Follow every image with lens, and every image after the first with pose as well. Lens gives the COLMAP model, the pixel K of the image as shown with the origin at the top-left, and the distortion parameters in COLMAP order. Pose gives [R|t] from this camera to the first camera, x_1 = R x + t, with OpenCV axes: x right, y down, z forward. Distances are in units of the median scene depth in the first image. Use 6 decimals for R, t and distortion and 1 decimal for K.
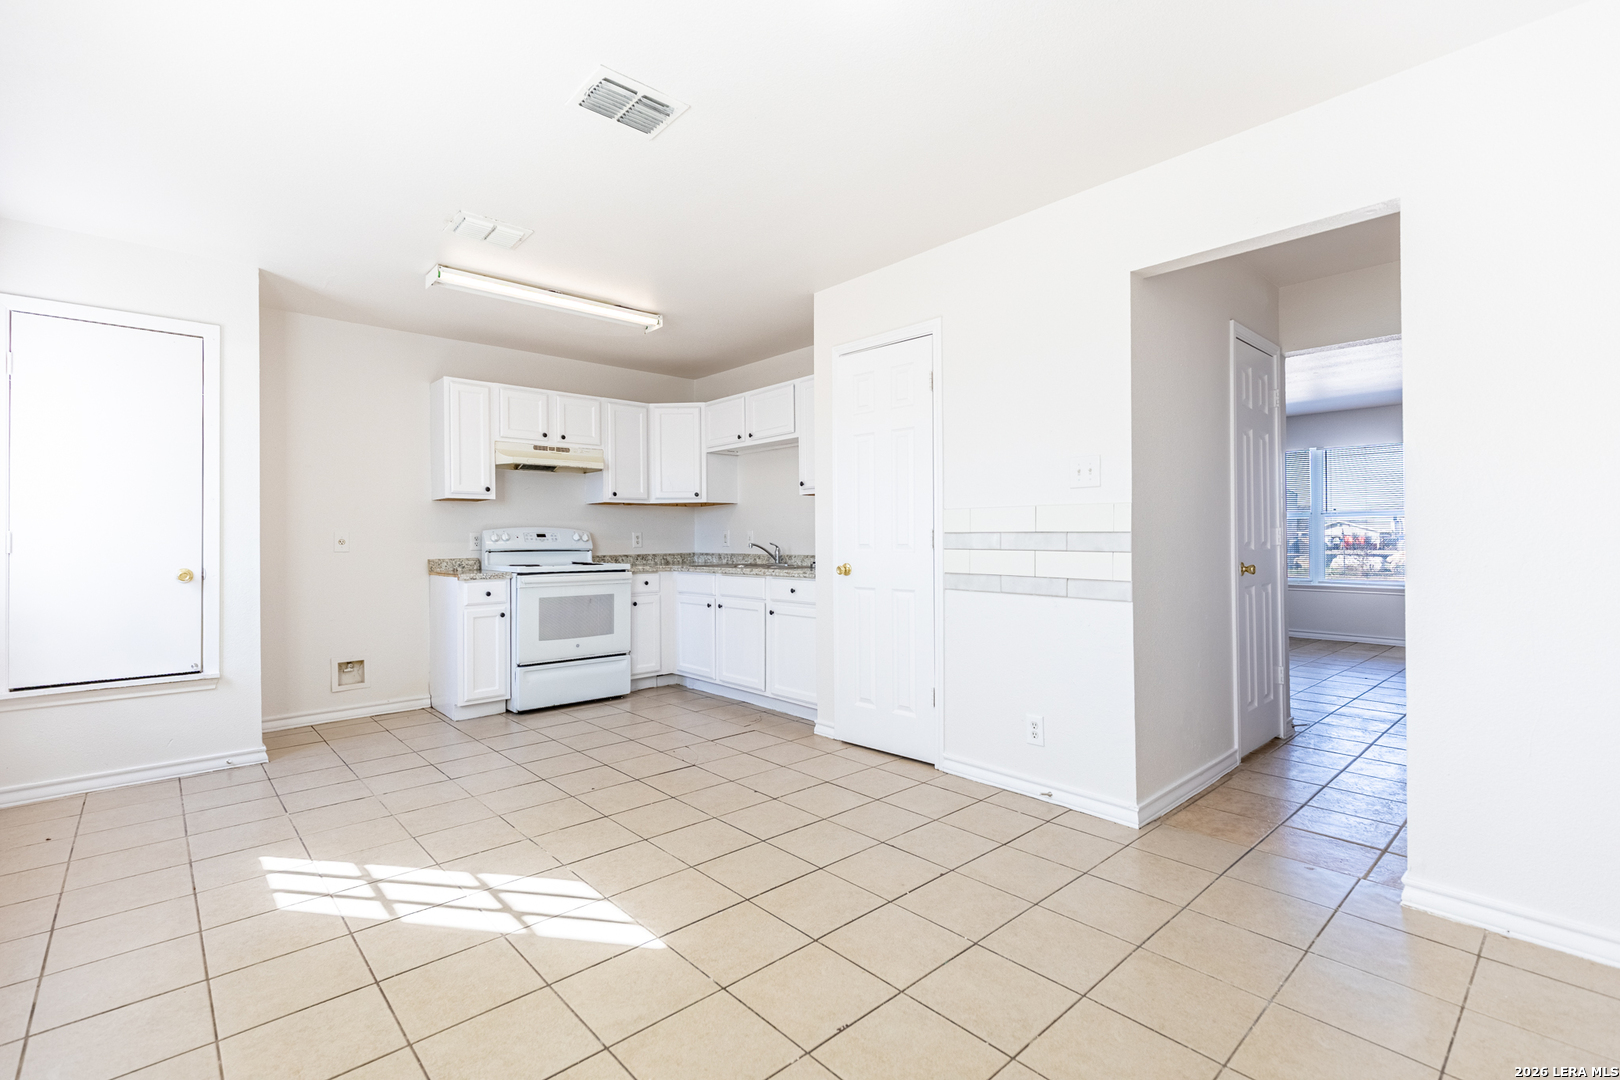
lens RADIAL K [[728.5, 0, 814.5], [0, 728.5, 533.5], [0, 0, 1]] dist [0.011703, -0.002762]
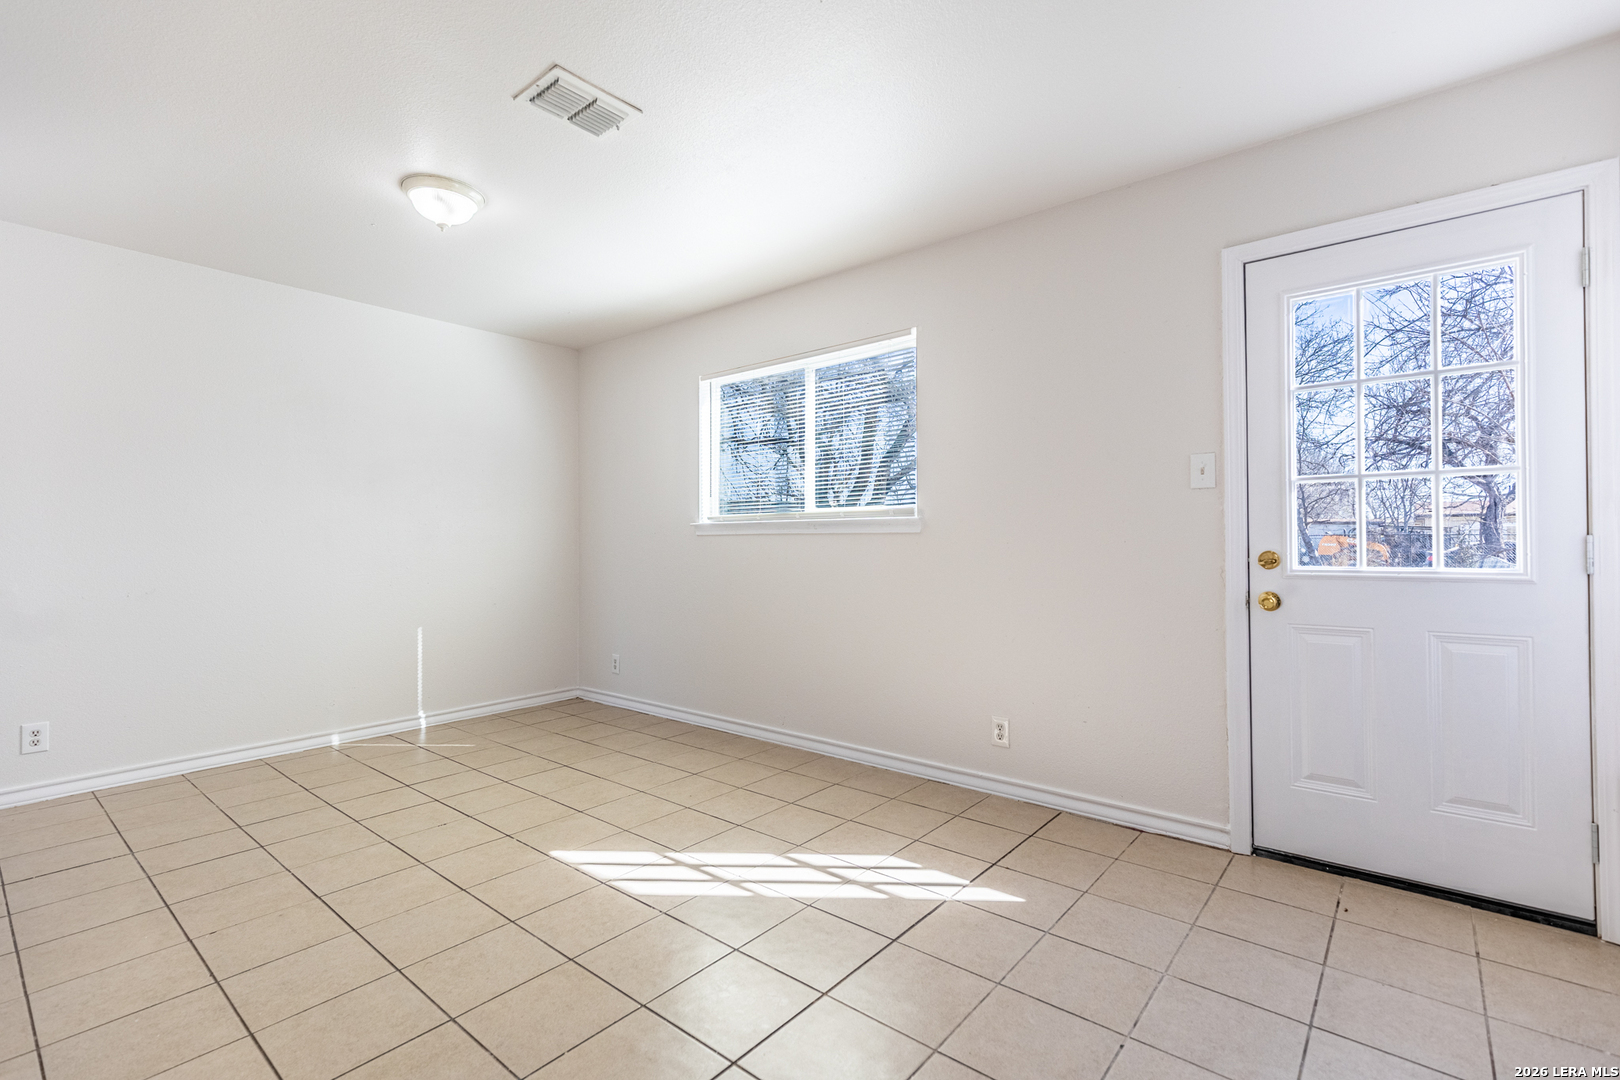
lens RADIAL K [[728.5, 0, 818.4], [0, 728.5, 536.5], [0, 0, 1]] dist [0.011703, -0.002762]
pose [[-0.990706, 0.008530, -0.135755, -0.235818], [0.011389, 0.999729, -0.020296, 0.012147], [0.135545, -0.021653, -0.990535, 1.094400]]
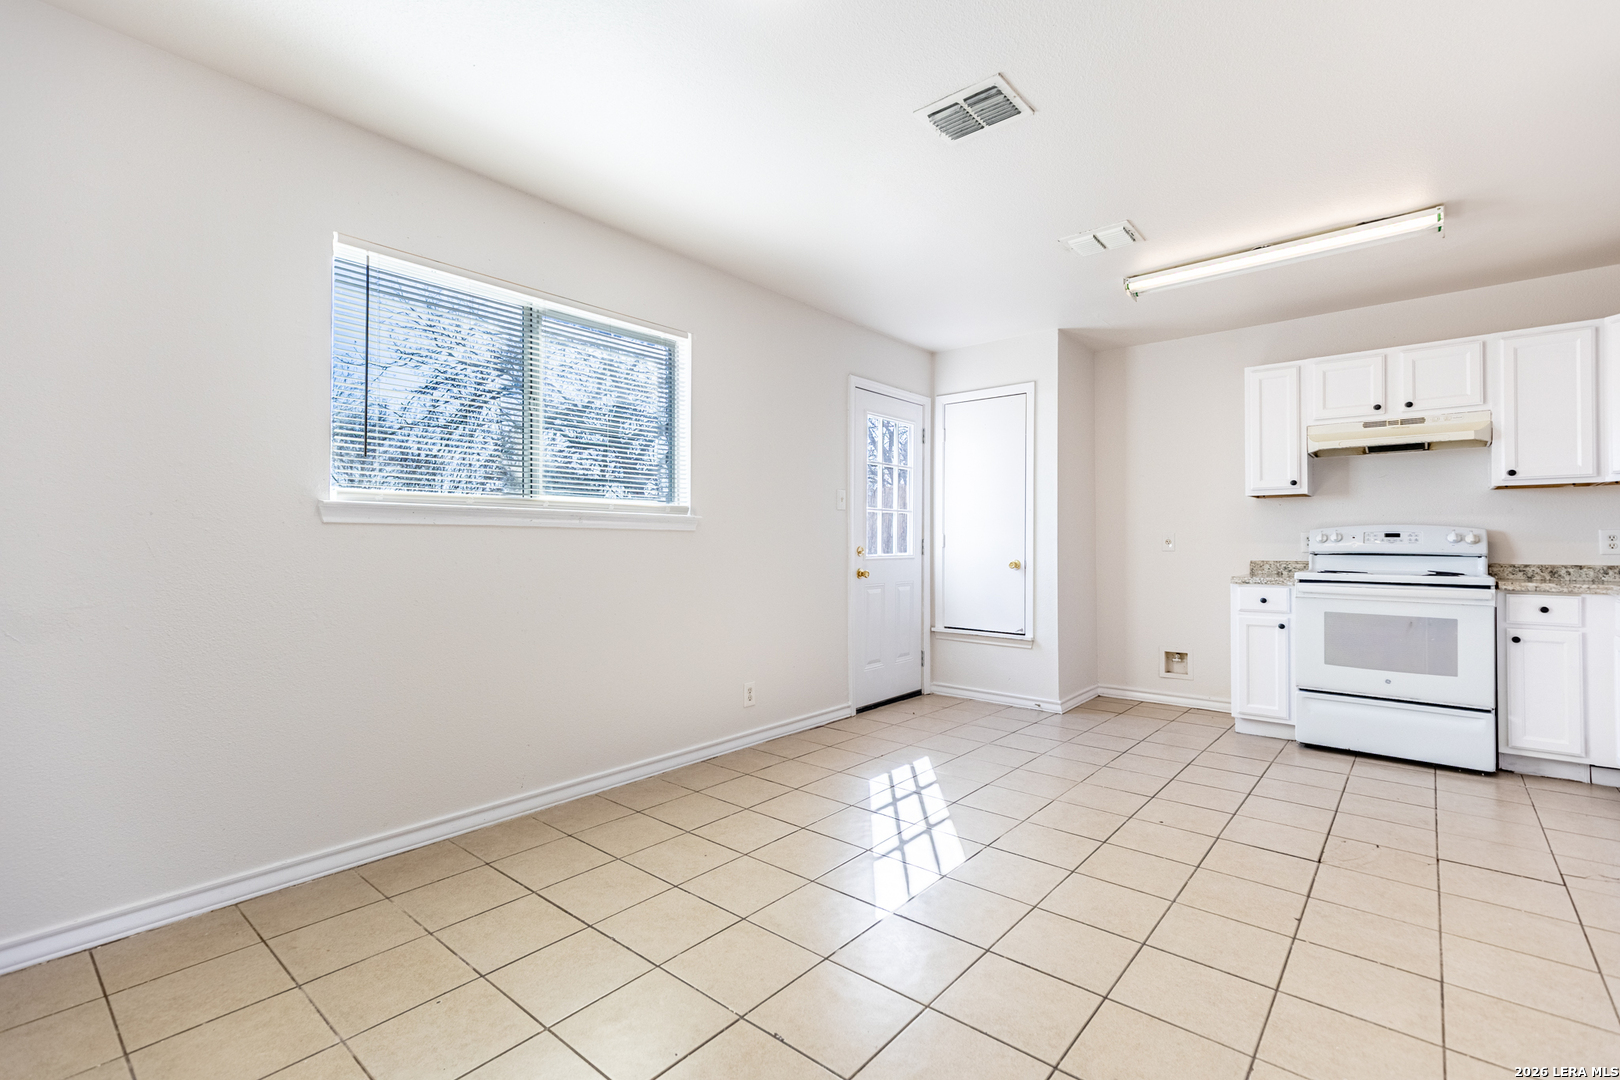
lens RADIAL K [[728.5, 0, 817.7], [0, 728.5, 533.2], [0, 0, 1]] dist [0.011703, -0.002762]
pose [[0.130142, -0.005016, -0.991483, 0.391490], [0.005810, 0.999974, -0.004296, 0.000451], [0.991478, -0.005202, 0.130167, 0.353814]]
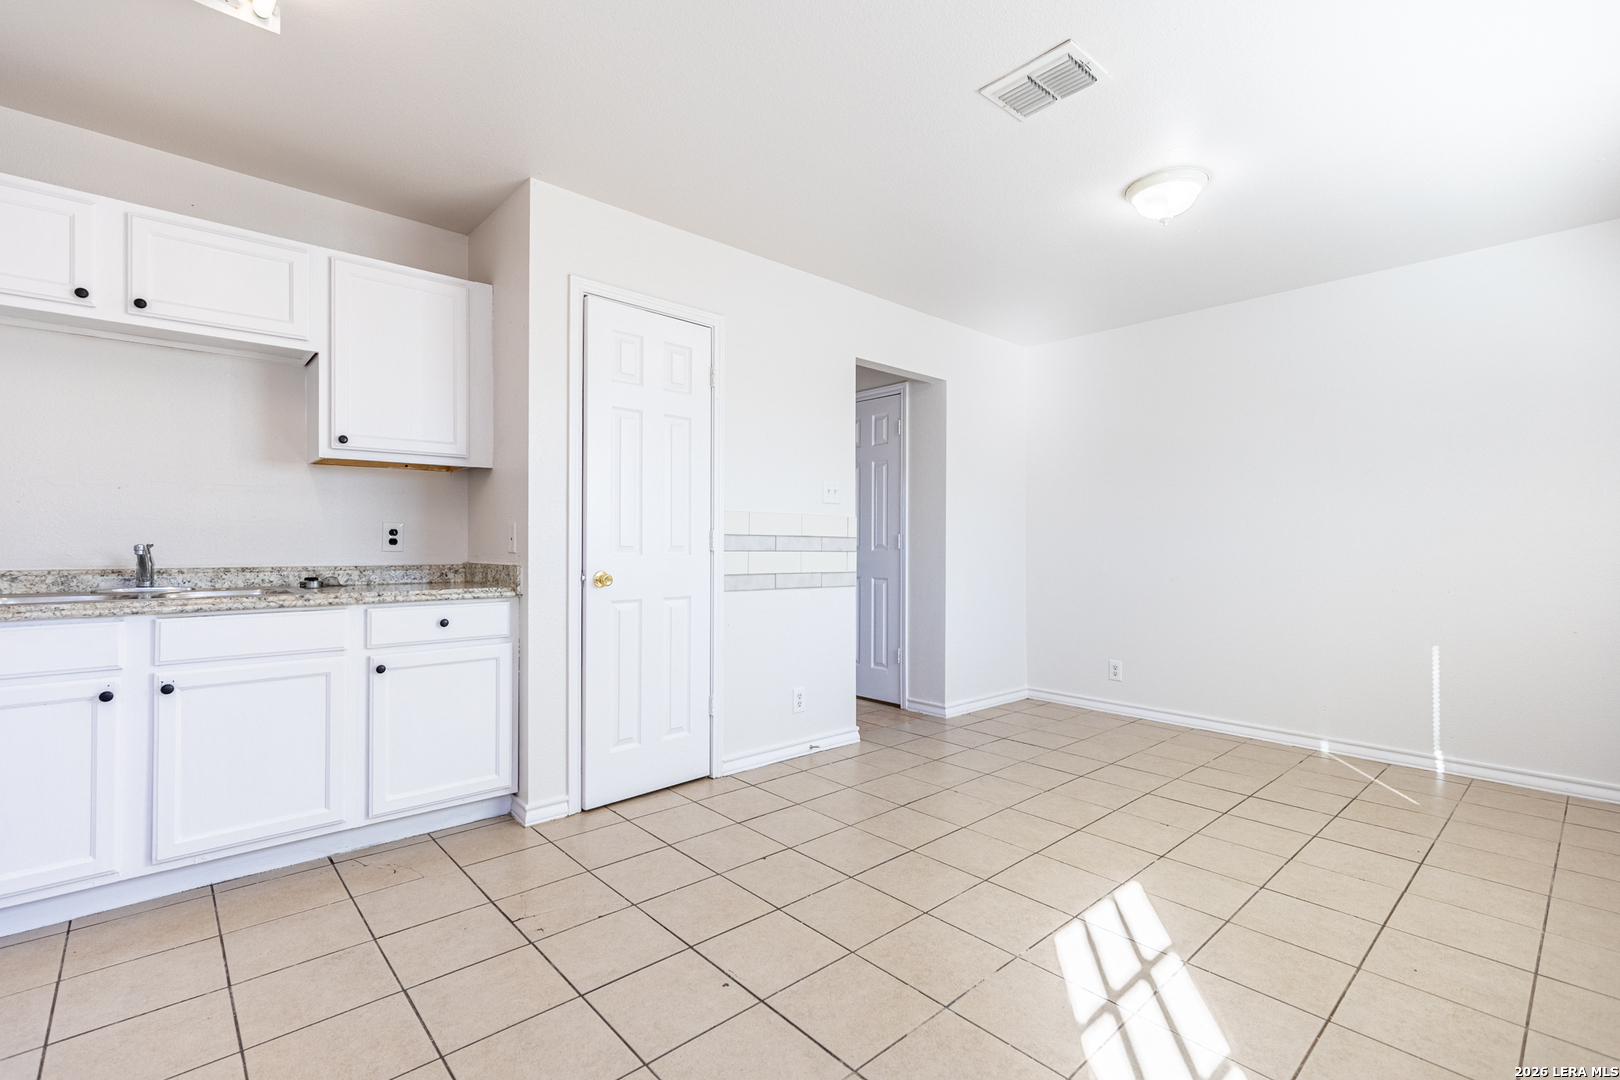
lens RADIAL K [[728.5, 0, 814.6], [0, 728.5, 536.8], [0, 0, 1]] dist [0.011703, -0.002762]
pose [[-0.000429, 0.009559, 0.999954, -0.649239], [-0.015388, 0.999836, -0.009565, 0.007743], [-0.999882, -0.015391, -0.000282, 0.704138]]
